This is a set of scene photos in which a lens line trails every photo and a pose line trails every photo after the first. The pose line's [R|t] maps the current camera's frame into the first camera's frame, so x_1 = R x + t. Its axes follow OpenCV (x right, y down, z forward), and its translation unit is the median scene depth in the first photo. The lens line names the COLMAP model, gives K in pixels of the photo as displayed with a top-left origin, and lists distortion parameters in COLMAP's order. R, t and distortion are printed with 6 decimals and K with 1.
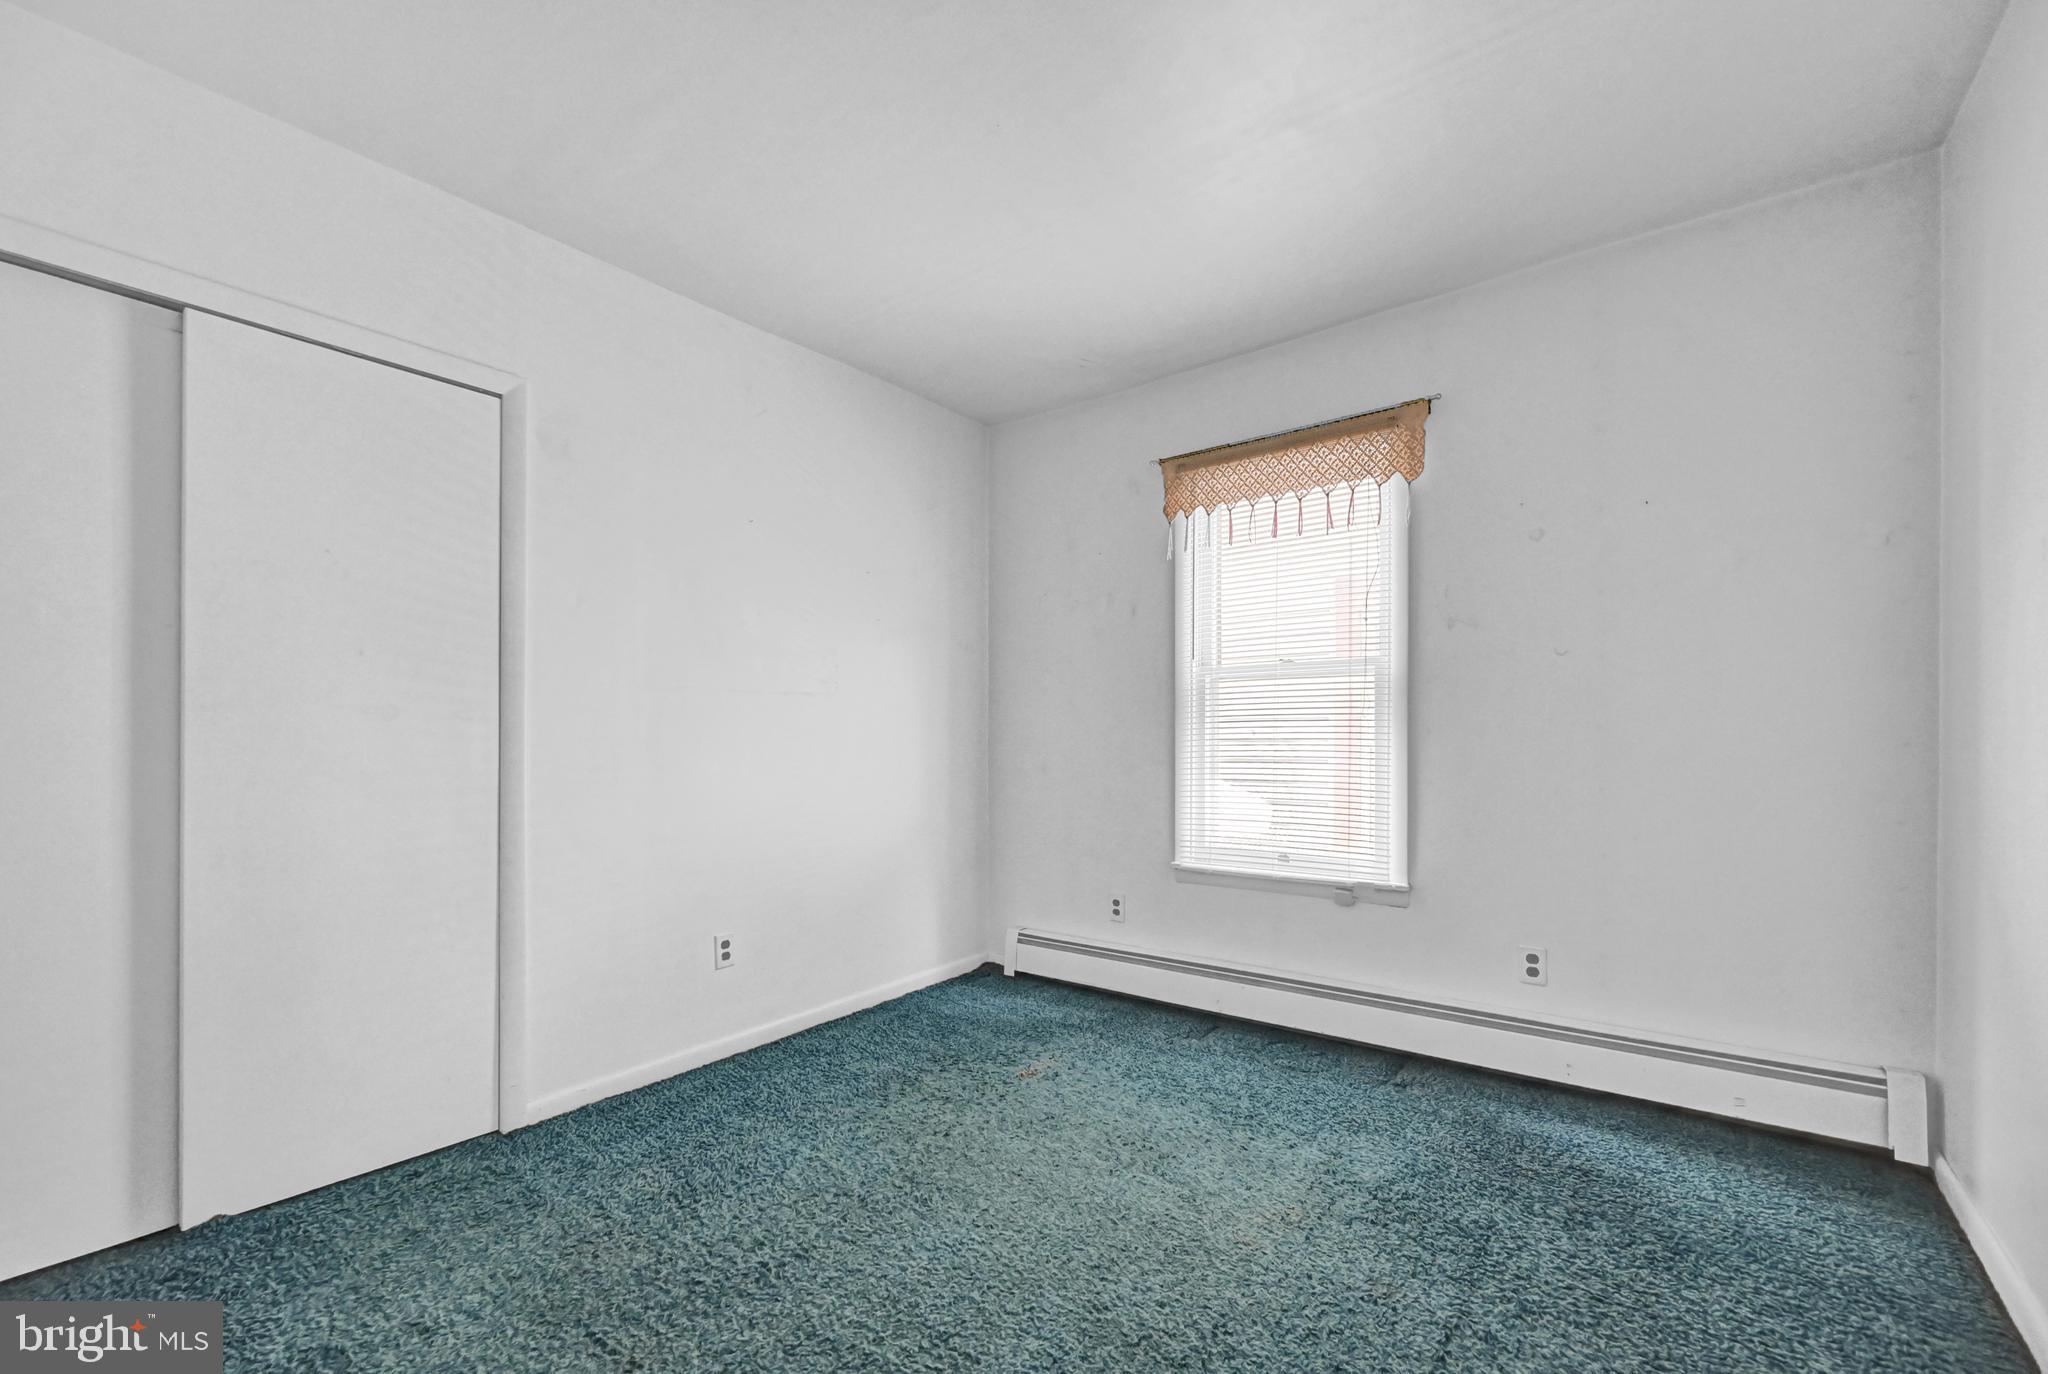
lens RADIAL K [[831.7, 0, 1051.6], [0, 831.7, 733.9], [0, 0, 1]] dist [-0.002182, 0.001731]
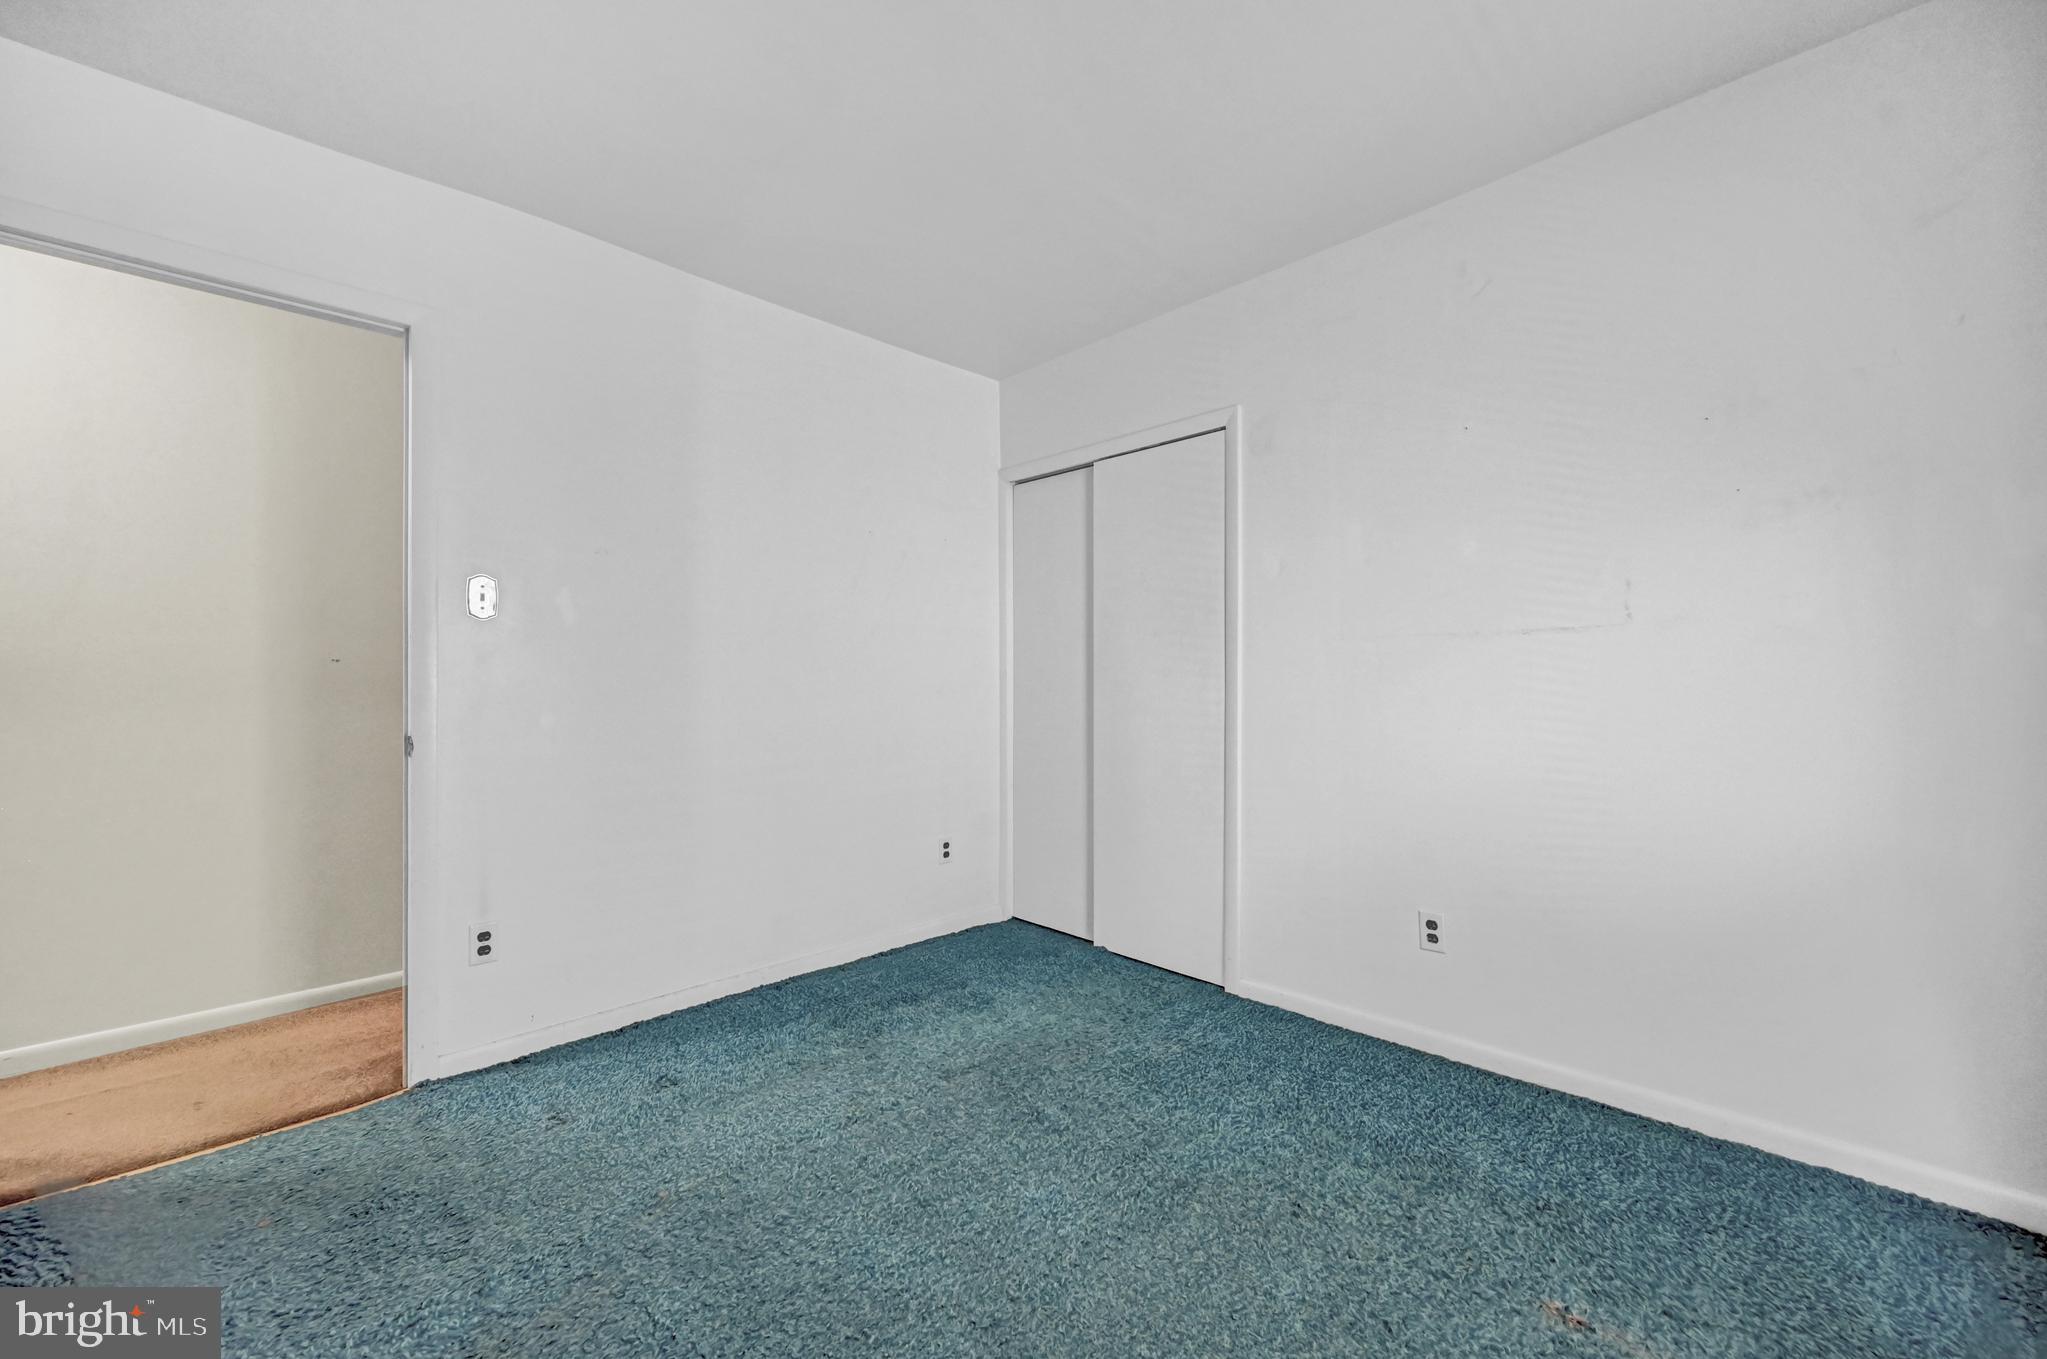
lens RADIAL K [[831.0, 0, 1024.7], [0, 831.0, 682.2], [0, 0, 1]] dist [0.000662, 0.000597]
pose [[-0.162938, 0.000210, -0.986636, 0.554258], [0.009070, 0.999958, -0.001285, -0.005280], [0.986595, -0.009158, -0.162933, 0.737750]]
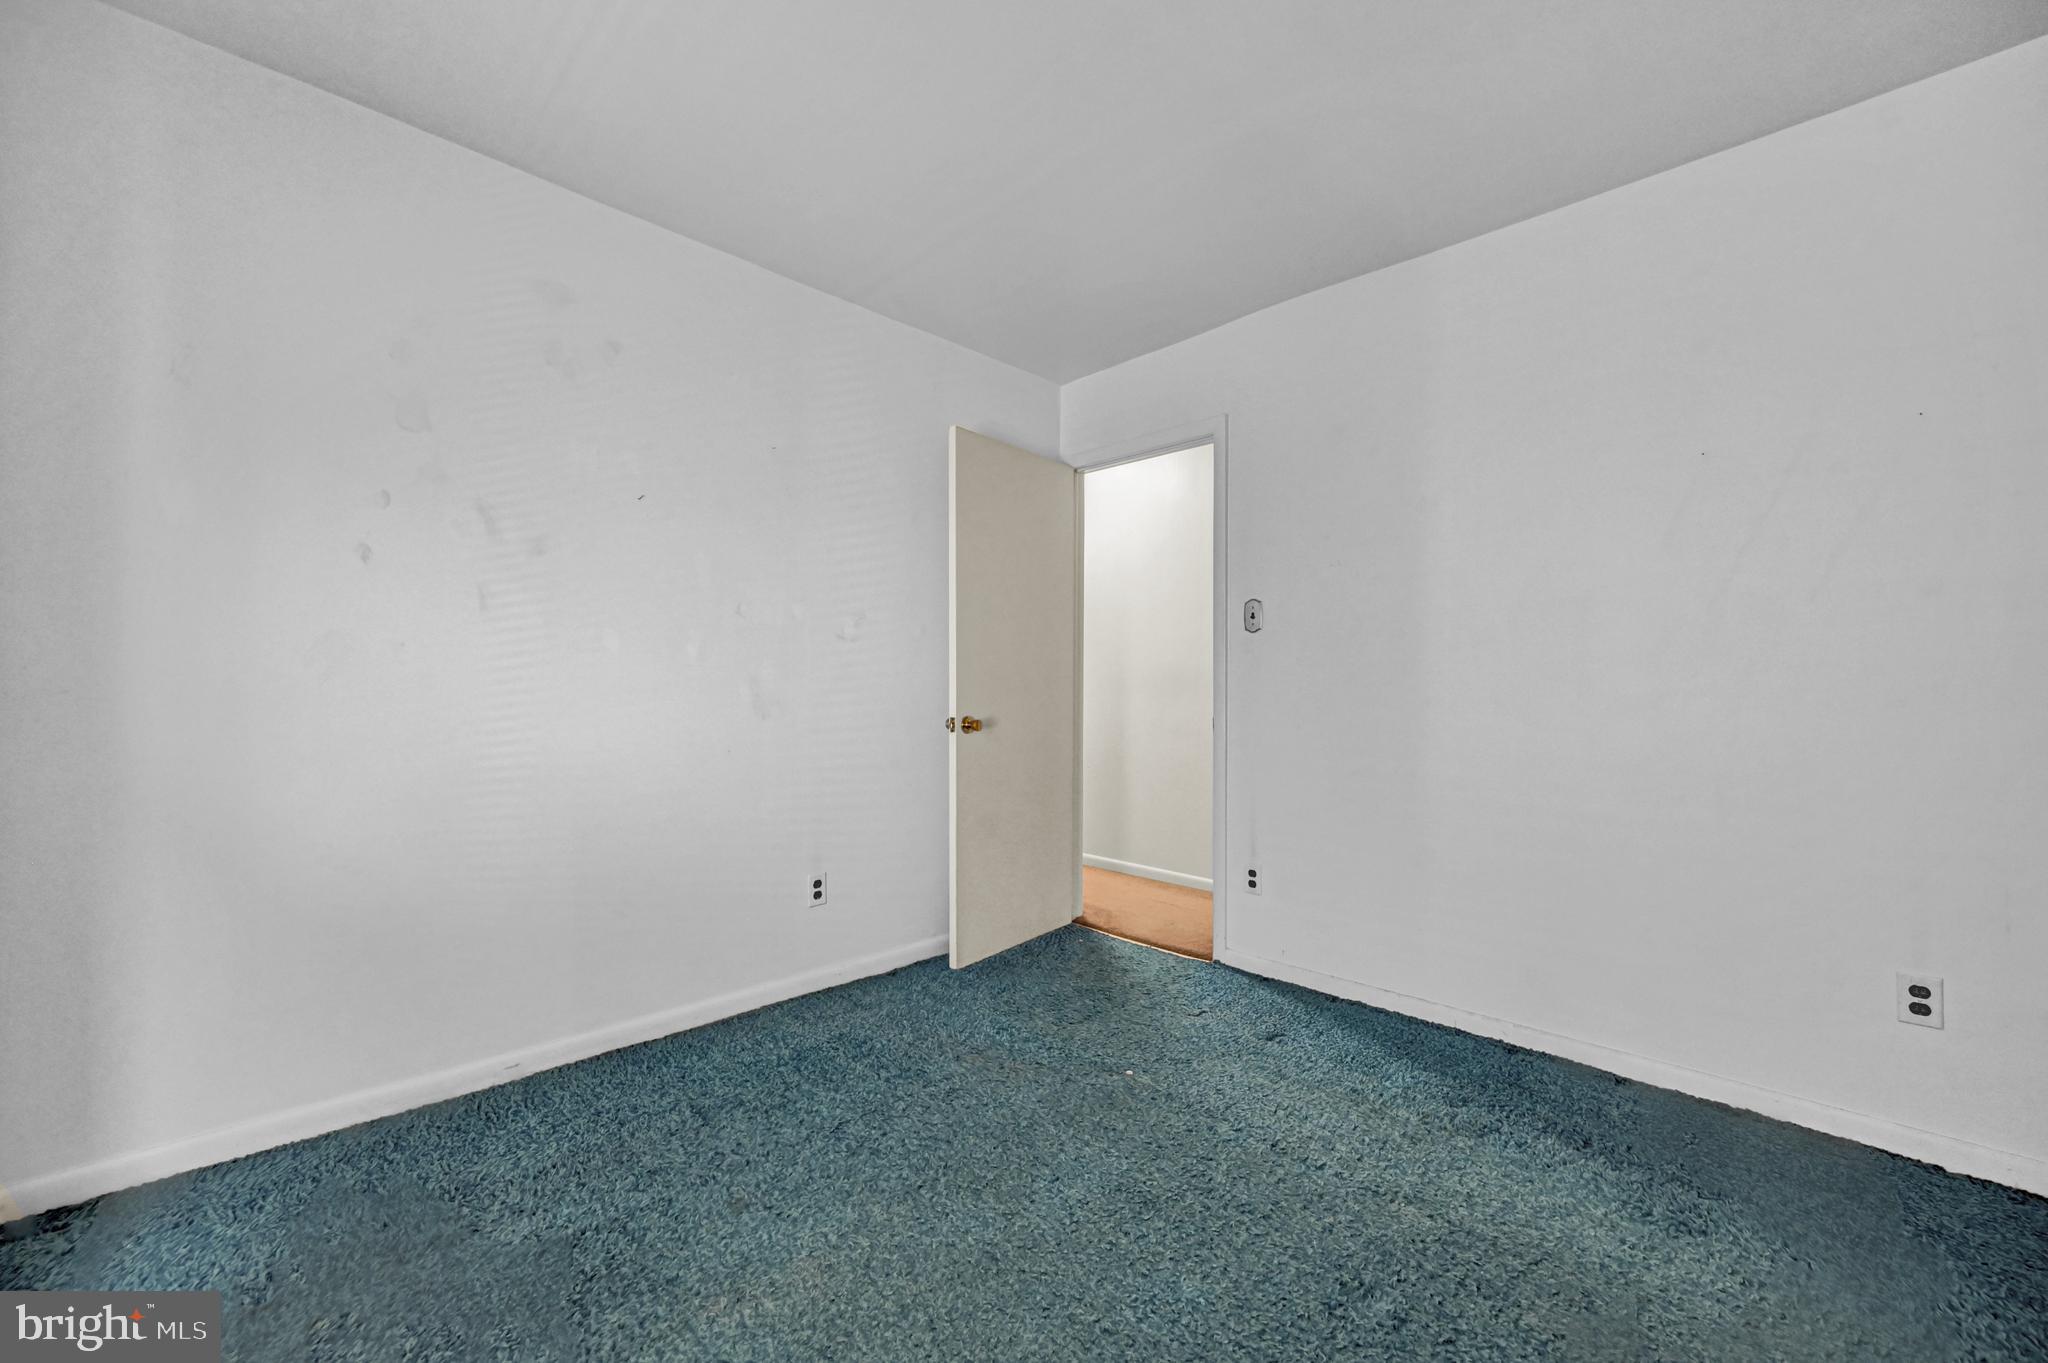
lens RADIAL K [[831.4, 0, 1023.2], [0, 831.4, 678.3], [0, 0, 1]] dist [0.000662, 0.000597]
pose [[-0.984618, 0.000035, 0.174721, -0.076338], [0.000191, 1.000000, 0.000877, -0.017219], [-0.174720, 0.000897, -0.984618, 1.206968]]
